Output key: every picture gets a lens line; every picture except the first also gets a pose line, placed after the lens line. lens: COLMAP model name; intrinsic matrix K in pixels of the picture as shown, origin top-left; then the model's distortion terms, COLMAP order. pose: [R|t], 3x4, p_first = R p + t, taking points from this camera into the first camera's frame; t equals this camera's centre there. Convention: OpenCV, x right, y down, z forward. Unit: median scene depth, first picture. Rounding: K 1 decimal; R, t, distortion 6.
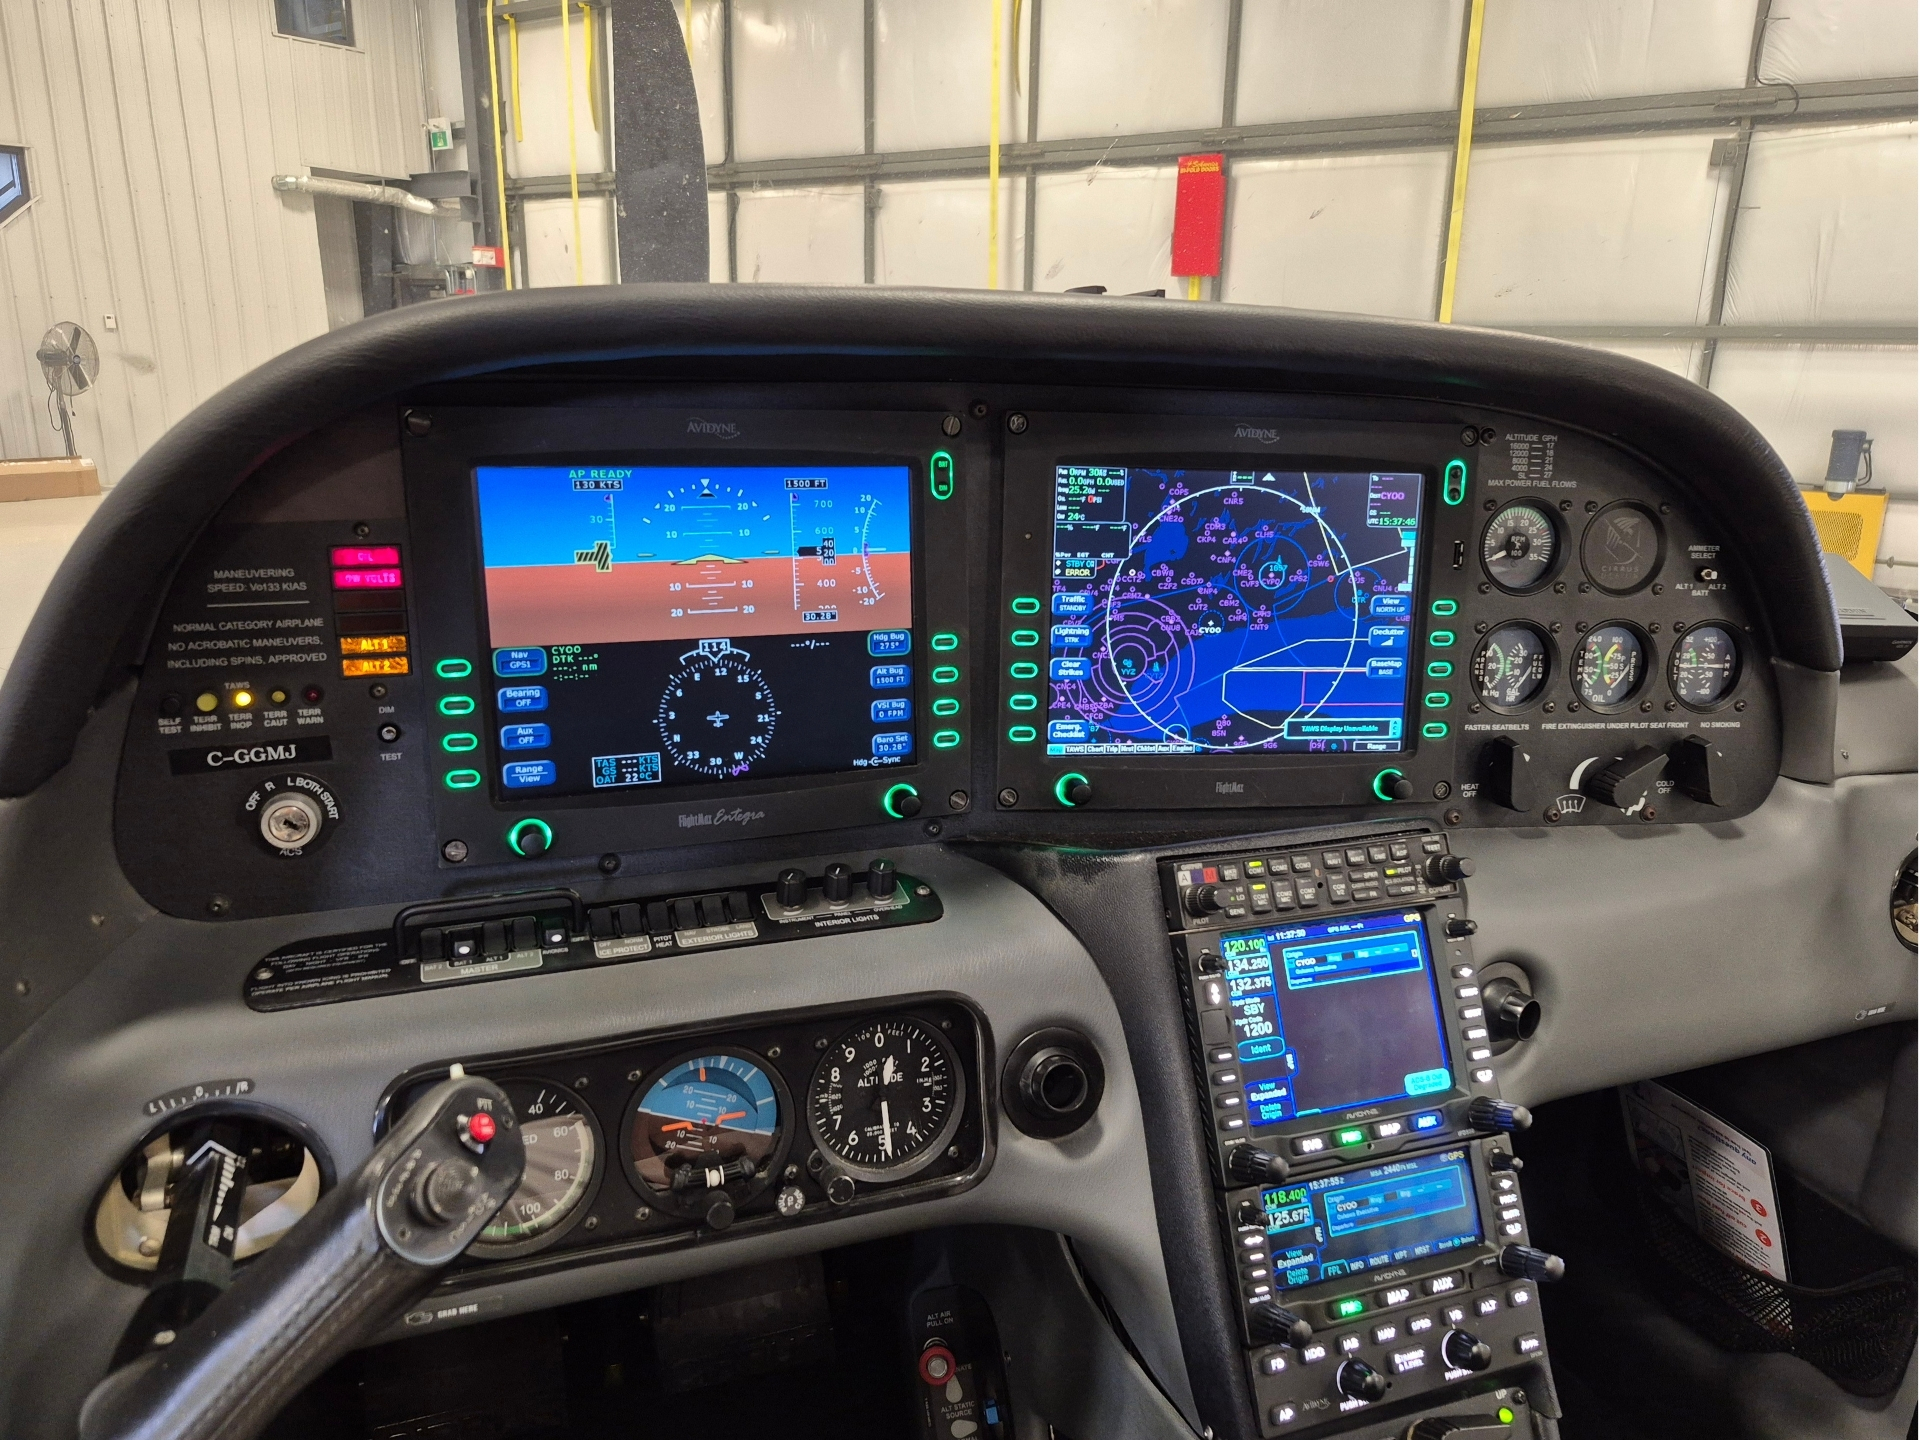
lens RADIAL K [[1377.1, 0, 981.0], [0, 1377.1, 741.0], [0, 0, 1]] dist [0.126196, -0.203483]
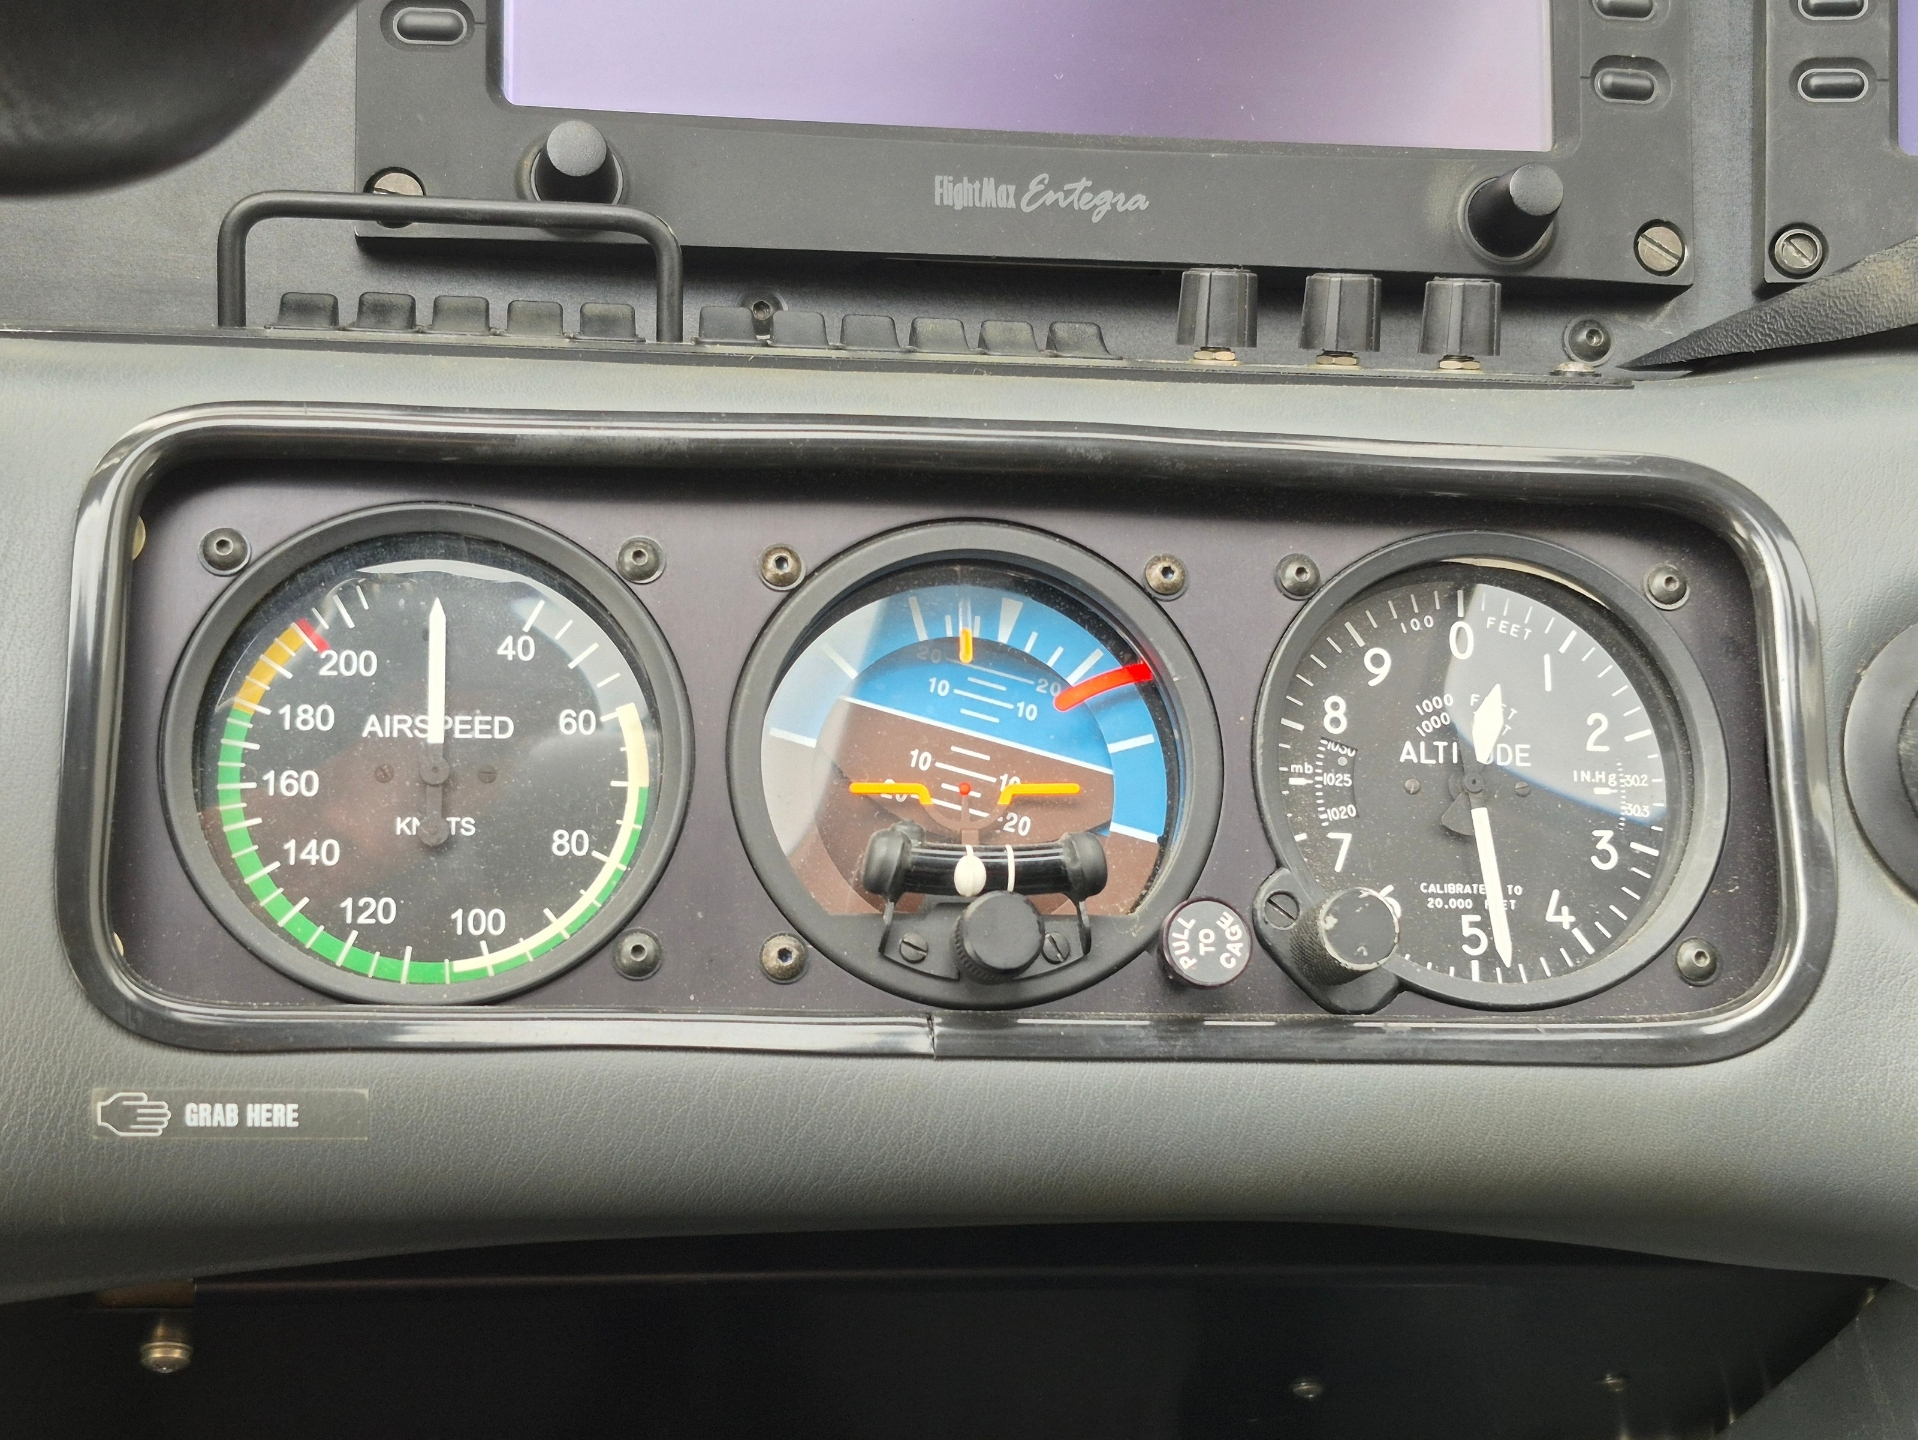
lens RADIAL K [[2685.9, 0, 959.8], [0, 2685.9, 723.5], [0, 0, 1]] dist [0.168225, -0.429610]
pose [[0.977252, -0.012112, -0.211734, -0.047462], [-0.049957, 0.957127, -0.285327, 0.389775], [0.206112, 0.289414, 0.934750, 0.307484]]
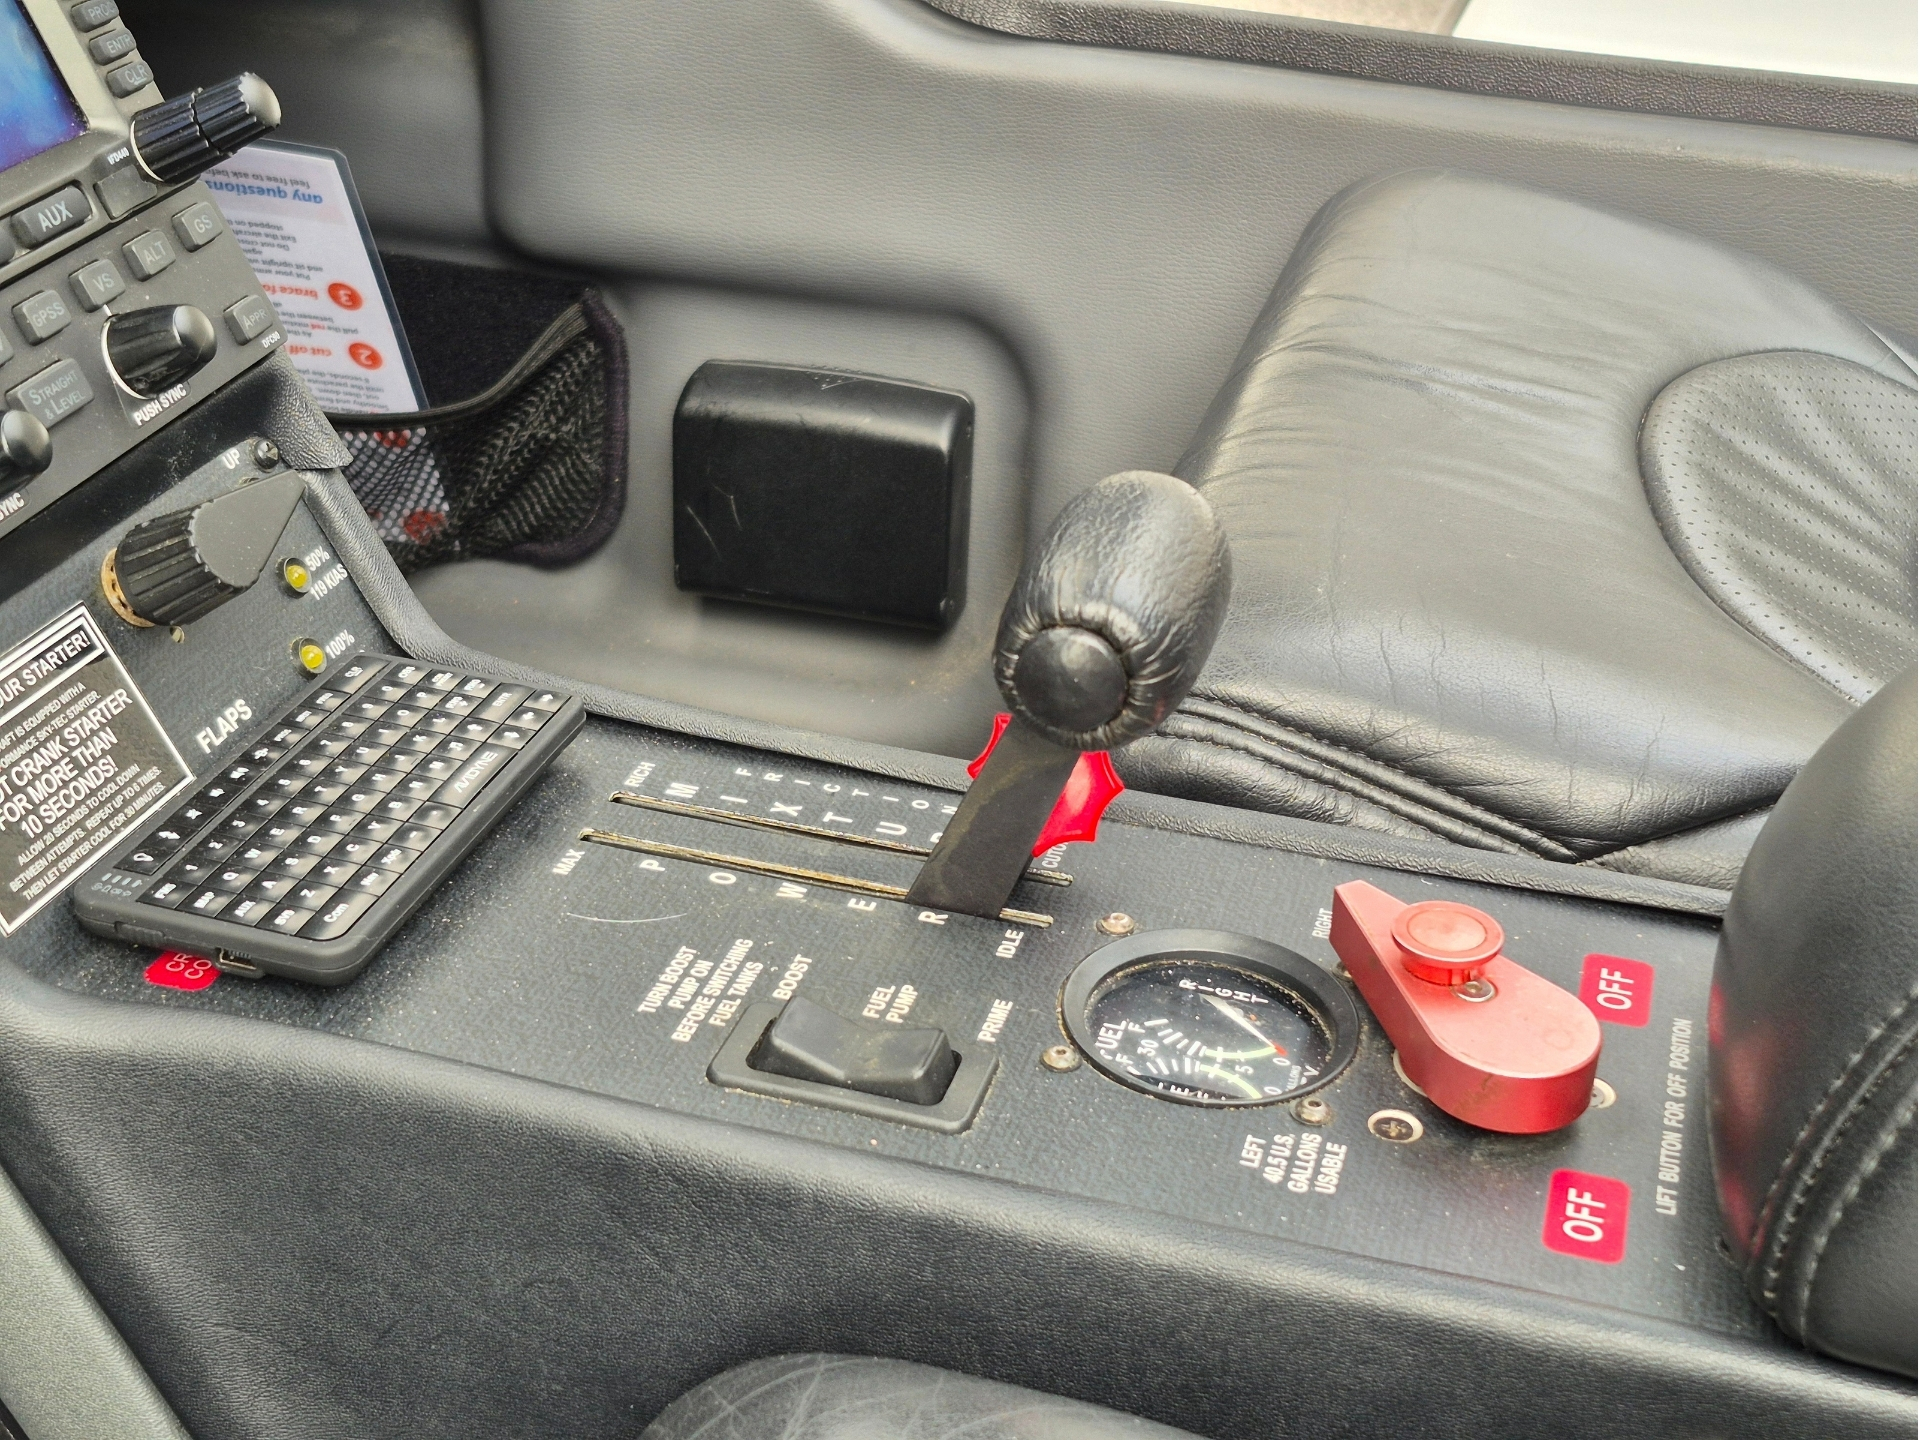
lens RADIAL K [[2633.2, 0, 952.7], [0, 2633.2, 717.9], [0, 0, 1]] dist [0.144198, -0.332286]
pose [[0.599885, -0.394015, 0.696341, -0.104481], [0.223395, 0.918204, 0.327103, 0.285696], [-0.768266, -0.040665, 0.638837, 0.251924]]
